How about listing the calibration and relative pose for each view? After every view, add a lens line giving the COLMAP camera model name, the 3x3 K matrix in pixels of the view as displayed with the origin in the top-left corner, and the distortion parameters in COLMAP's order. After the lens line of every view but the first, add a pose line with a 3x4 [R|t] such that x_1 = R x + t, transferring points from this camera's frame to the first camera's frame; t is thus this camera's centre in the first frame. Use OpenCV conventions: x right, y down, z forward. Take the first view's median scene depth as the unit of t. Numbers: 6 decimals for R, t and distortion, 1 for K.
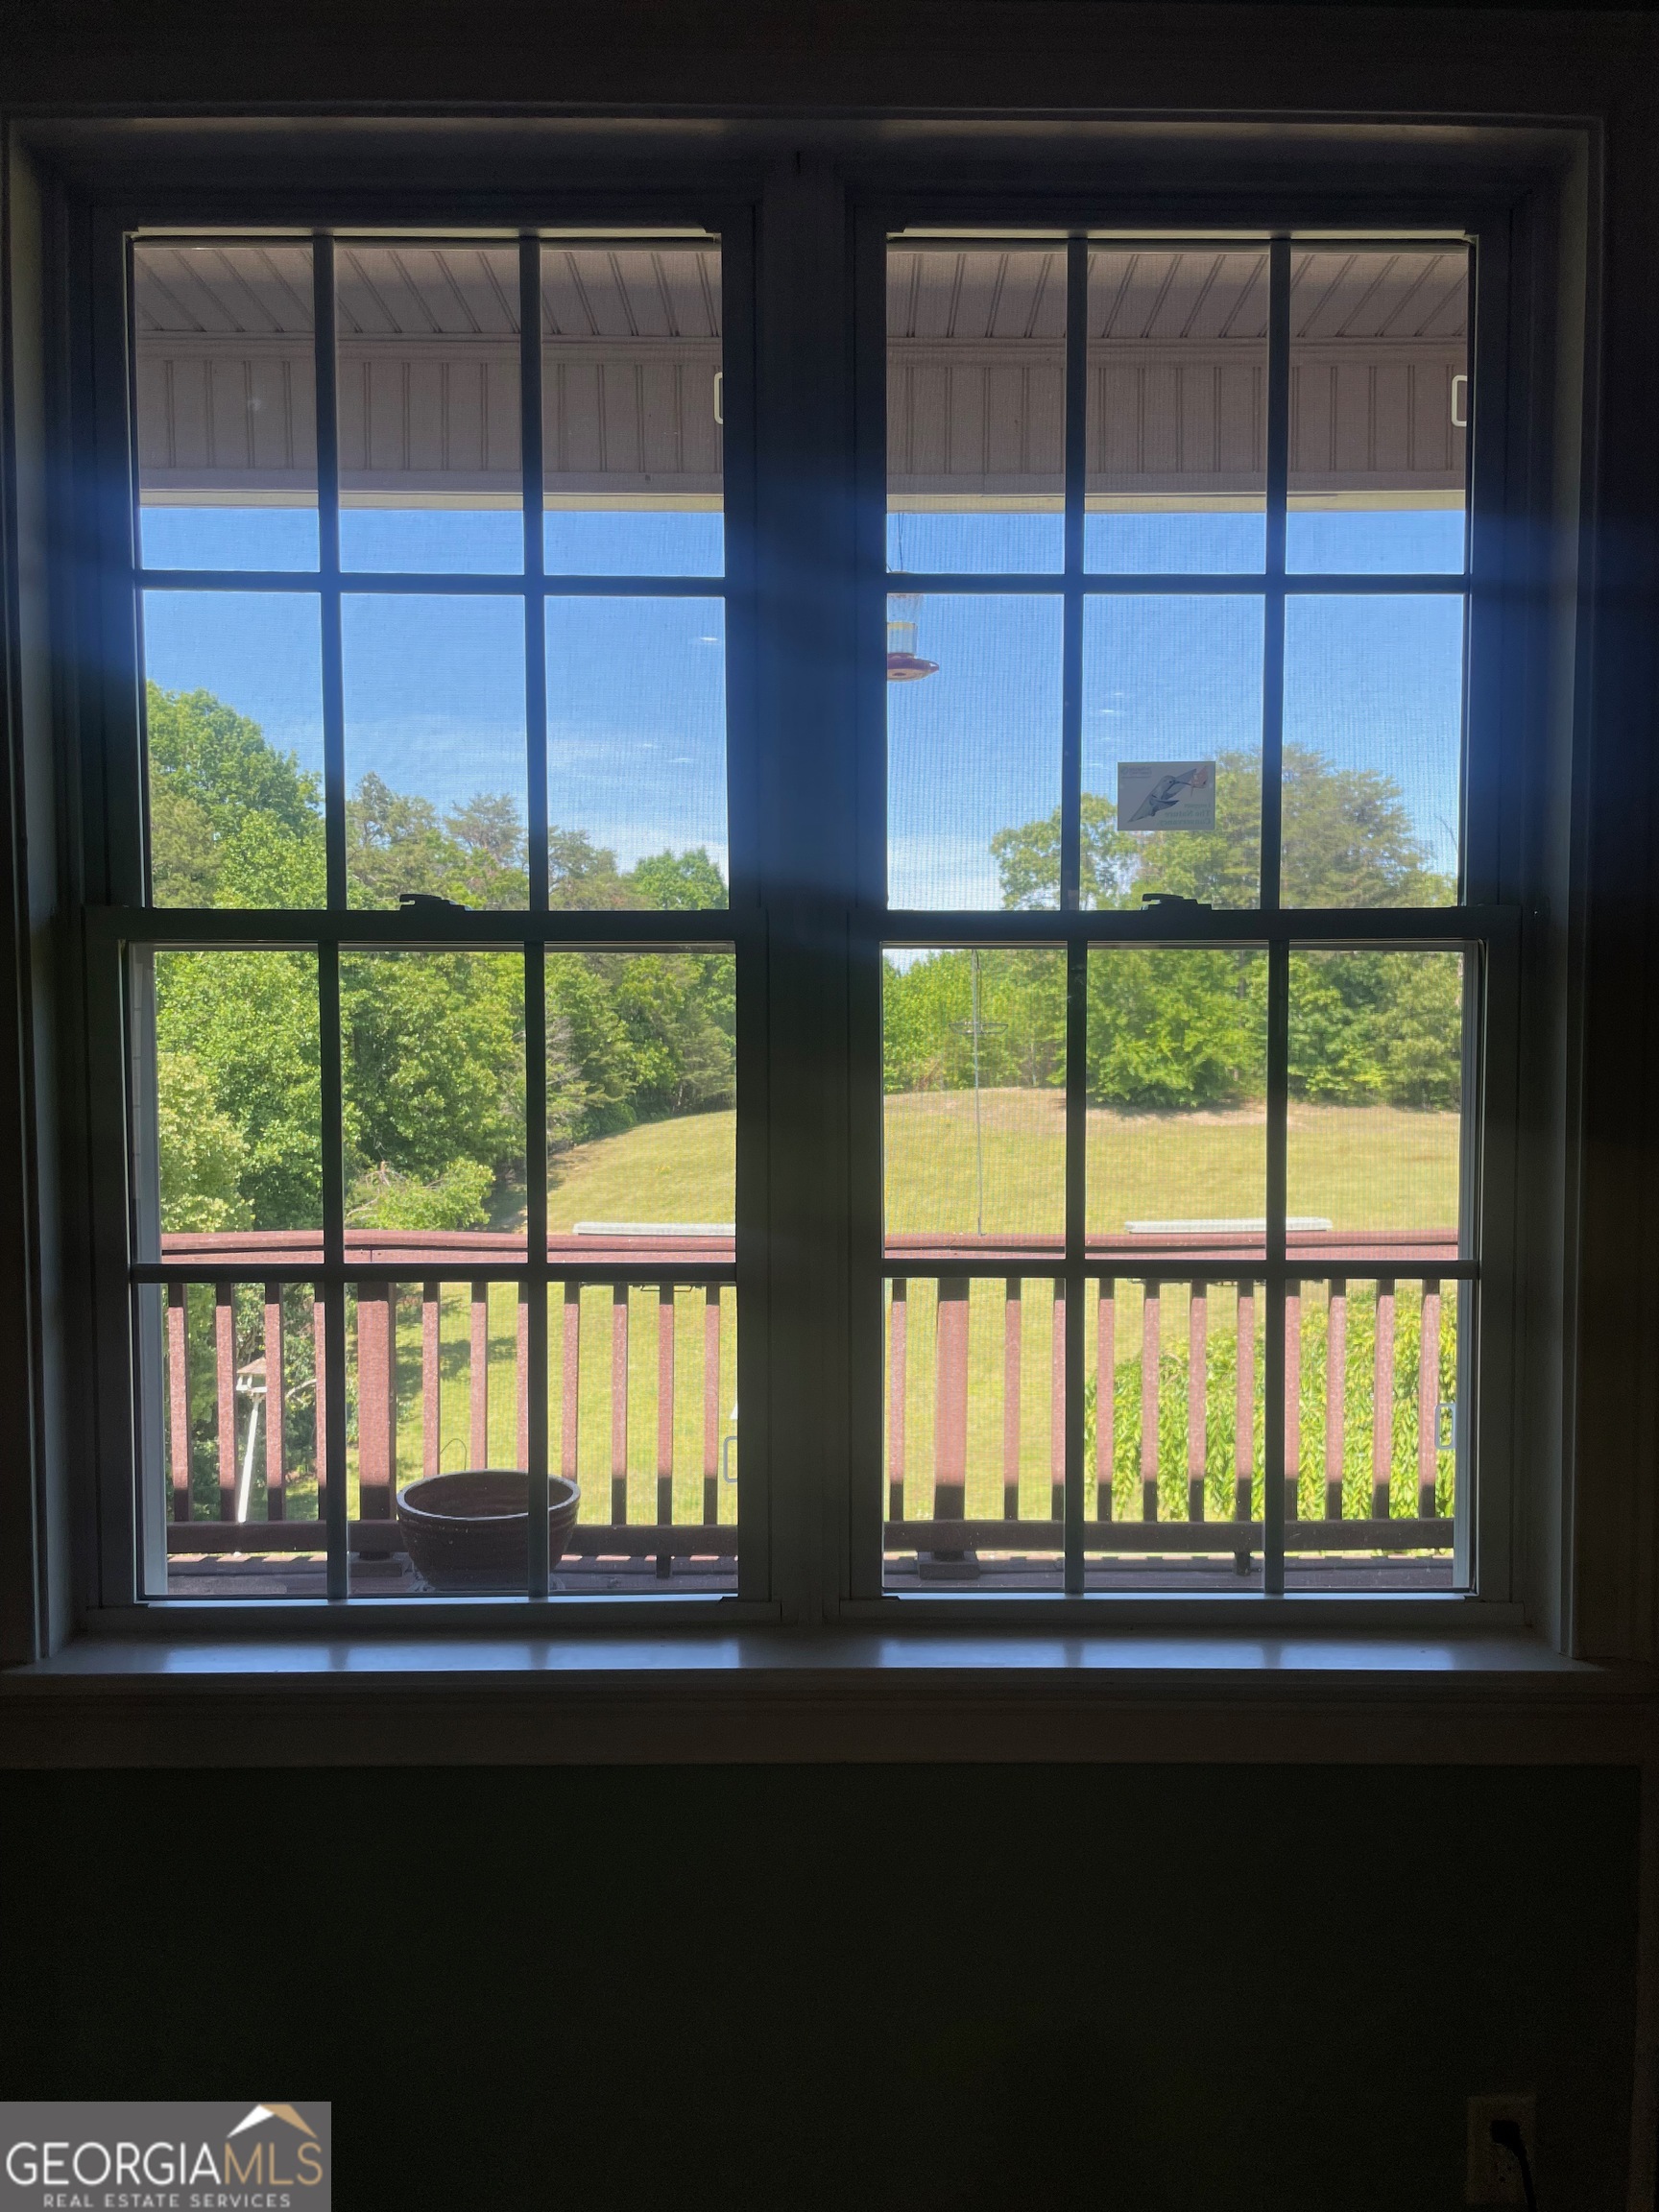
lens RADIAL K [[1691.7, 0, 835.3], [0, 1691.7, 1115.3], [0, 0, 1]] dist [0.054159, -0.059413]
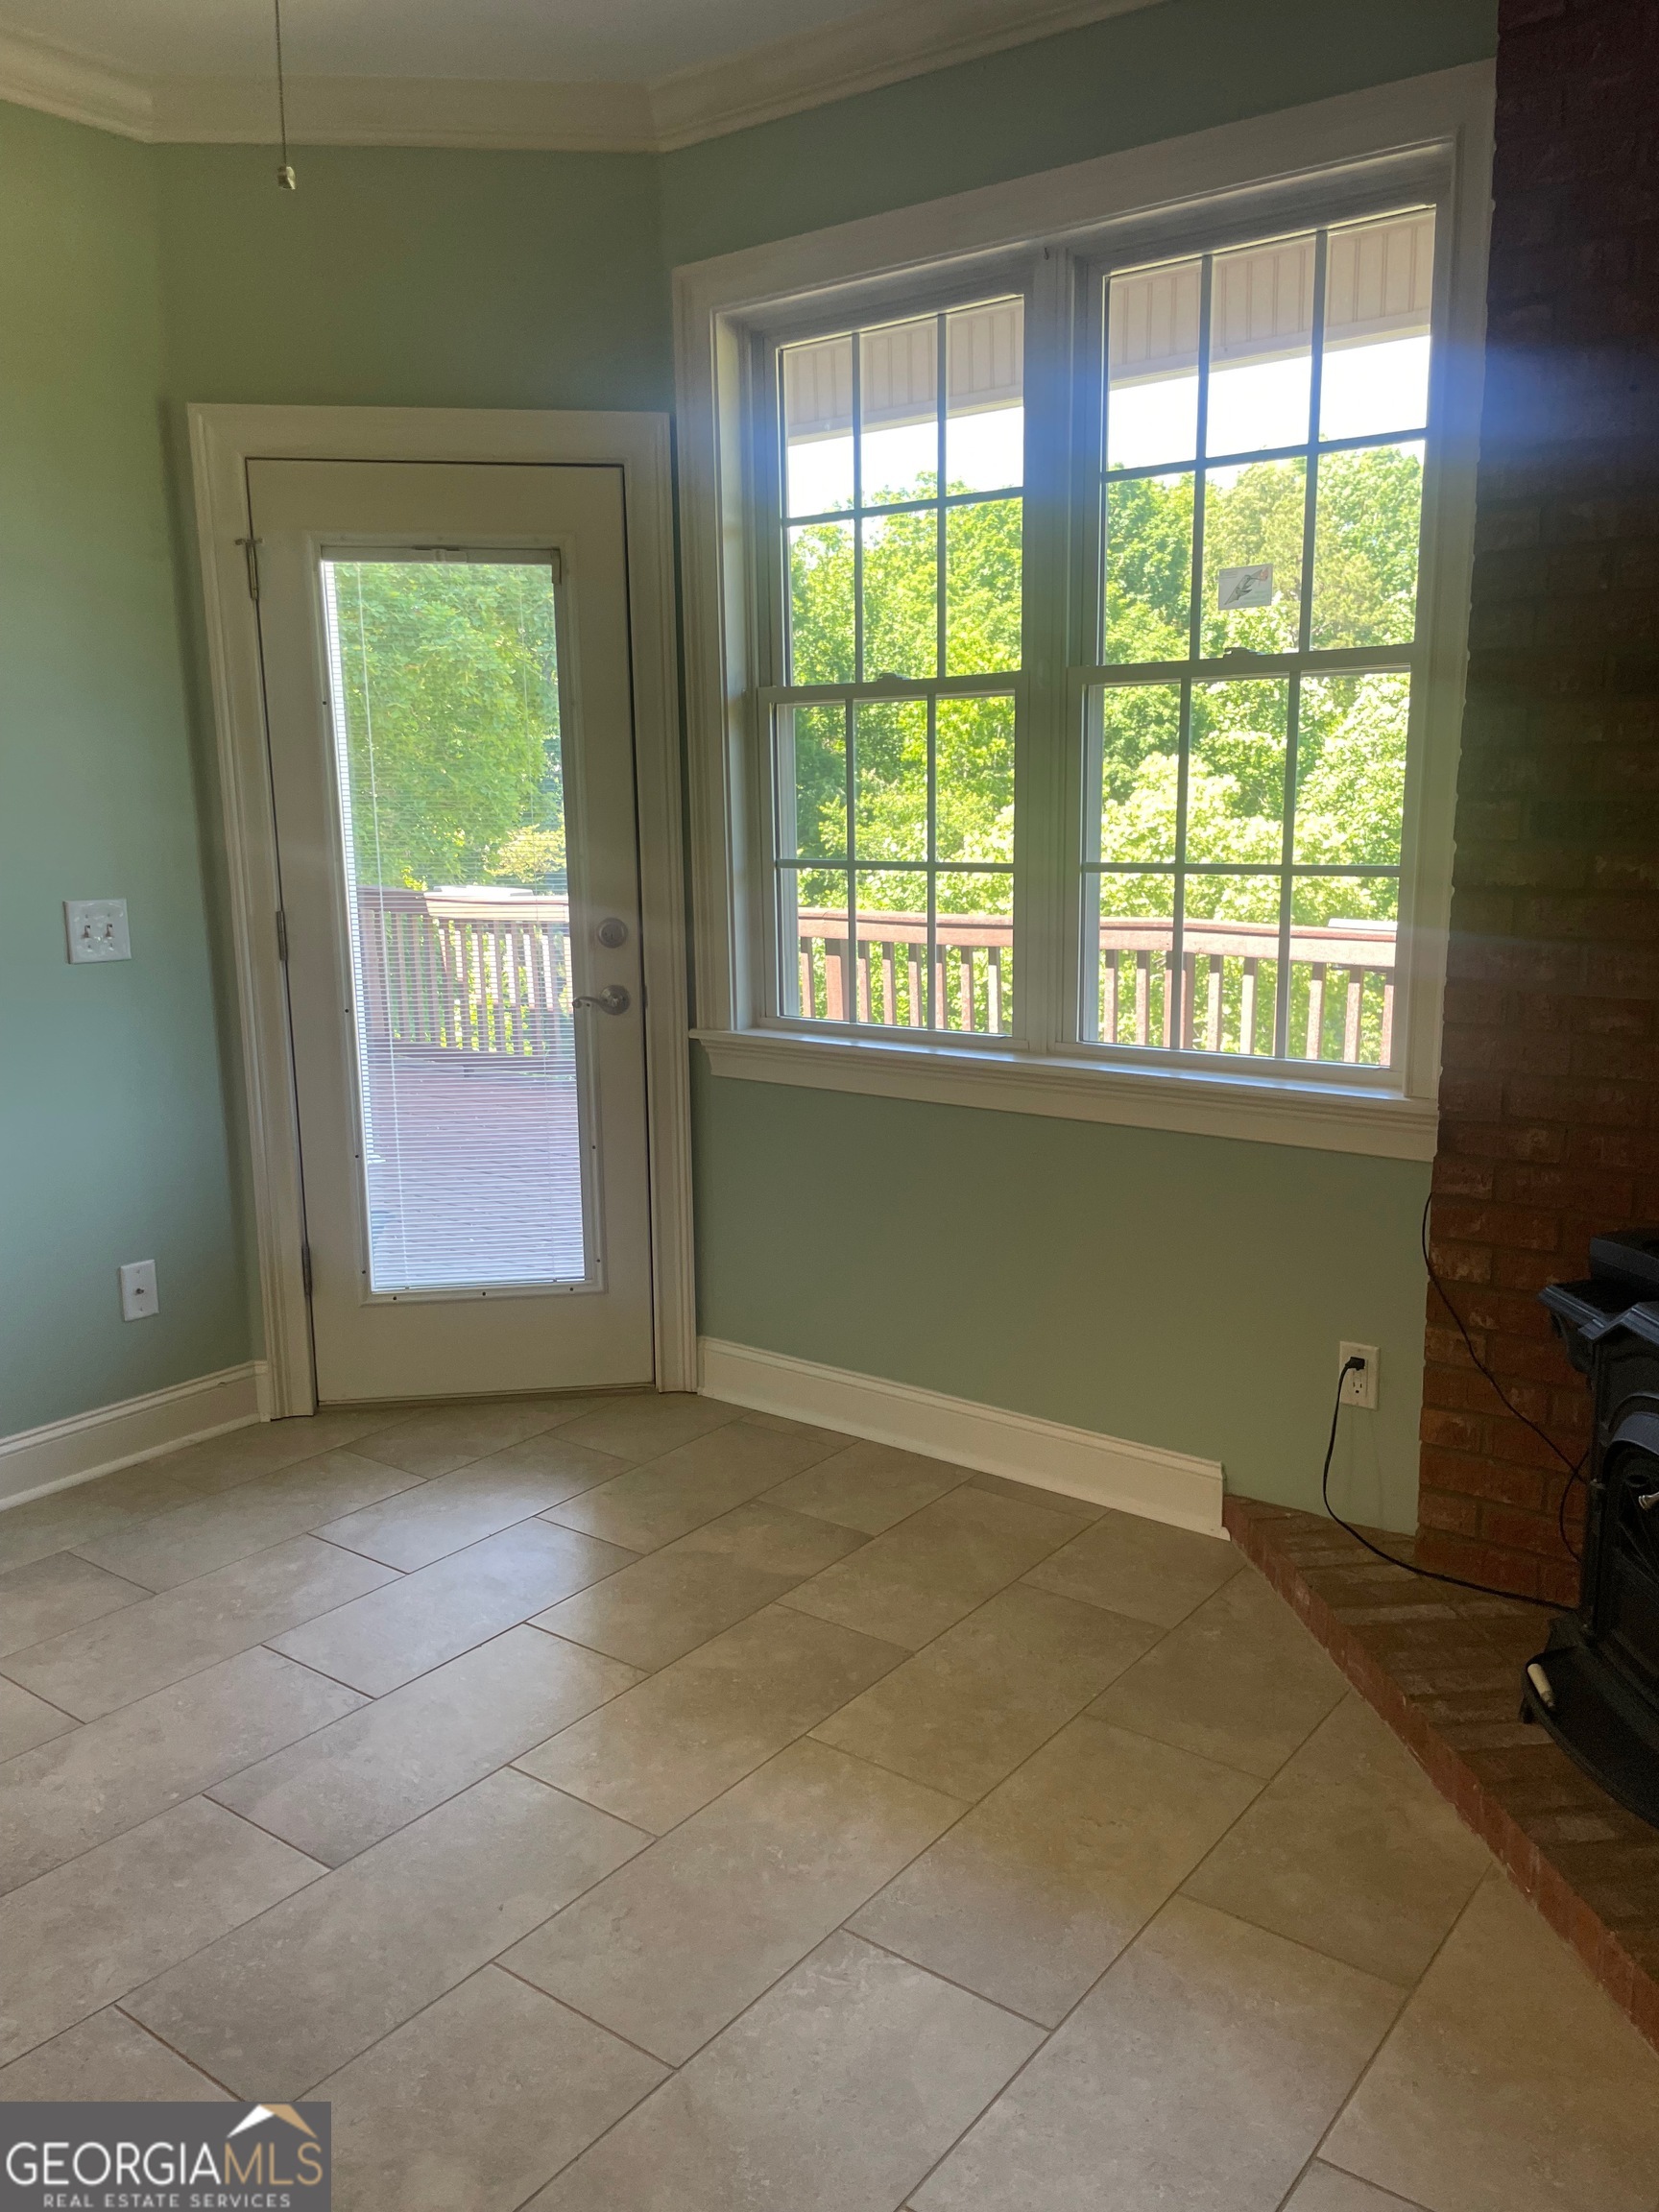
lens RADIAL K [[1691.7, 0, 817.9], [0, 1691.7, 1116.9], [0, 0, 1]] dist [0.054159, -0.059413]
pose [[0.785020, 0.105517, -0.610417, 0.919653], [-0.019935, 0.989179, 0.145353, 0.093295], [0.619149, -0.101936, 0.778629, -0.624499]]
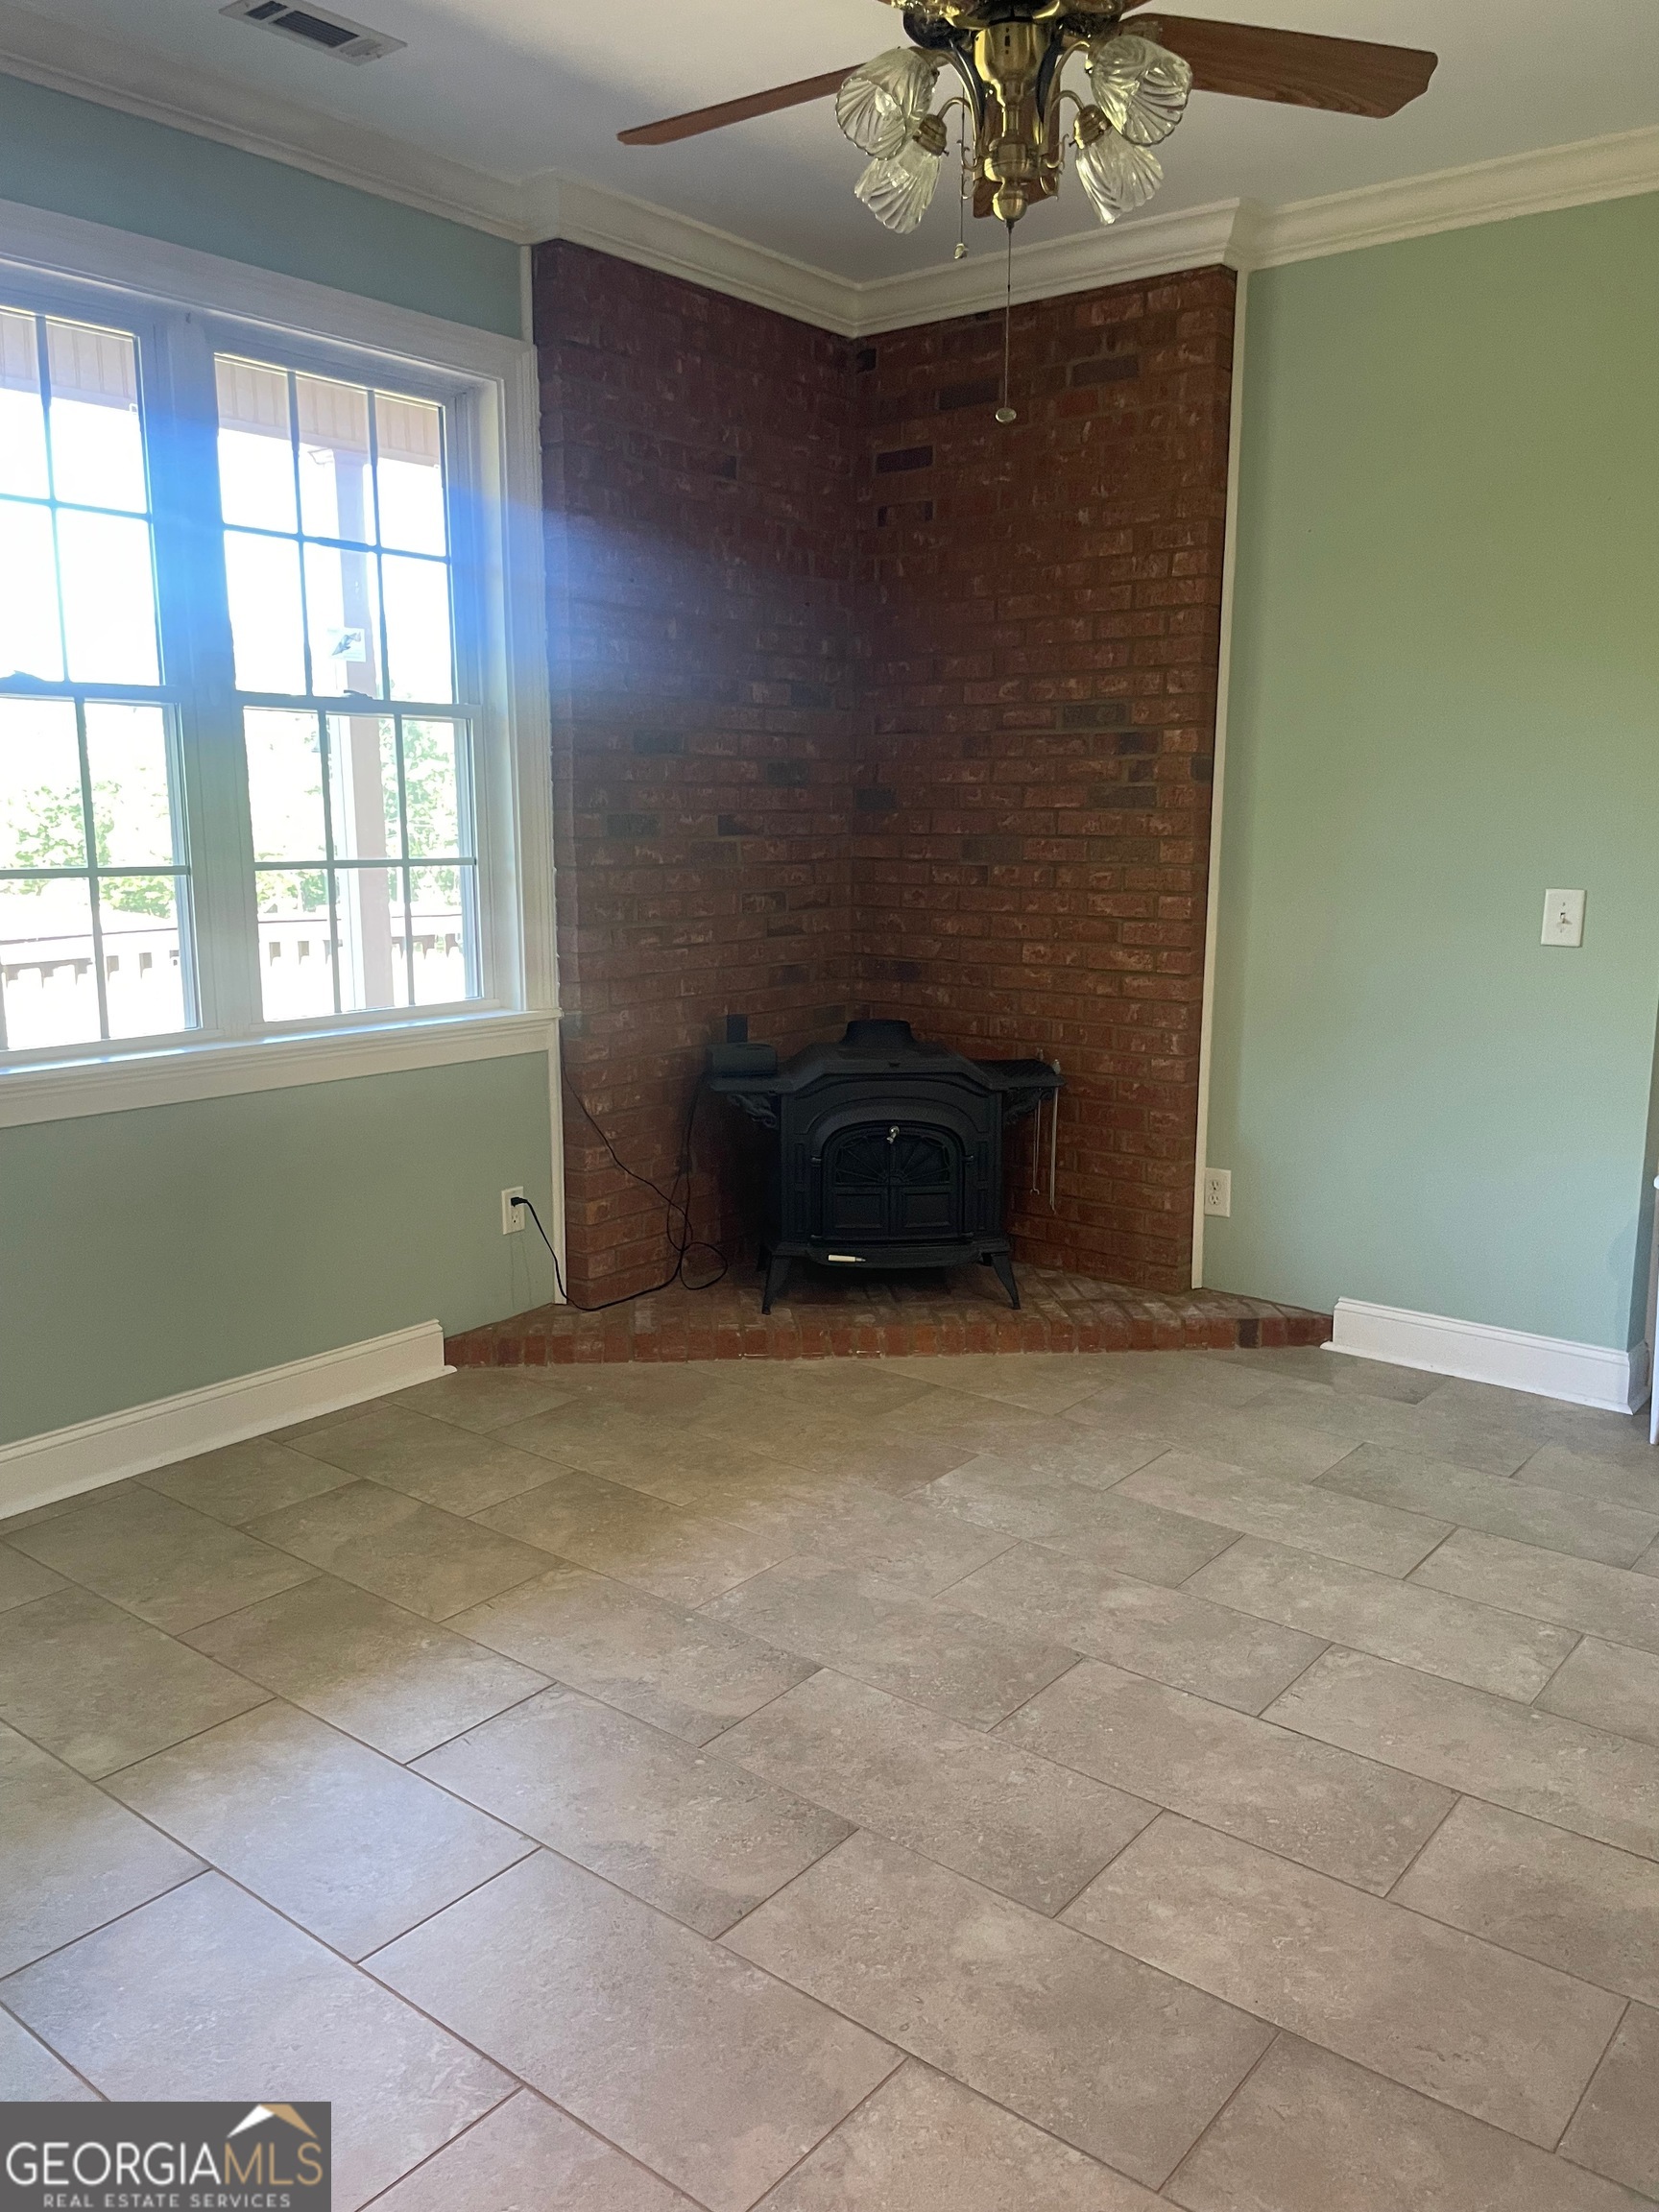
lens RADIAL K [[1691.7, 0, 832.1], [0, 1691.7, 1109.3], [0, 0, 1]] dist [0.054159, -0.059413]
pose [[0.632255, -0.140730, 0.761872, -1.158038], [0.047084, 0.988526, 0.143523, 0.114625], [-0.773328, -0.054871, 0.631627, -0.867499]]
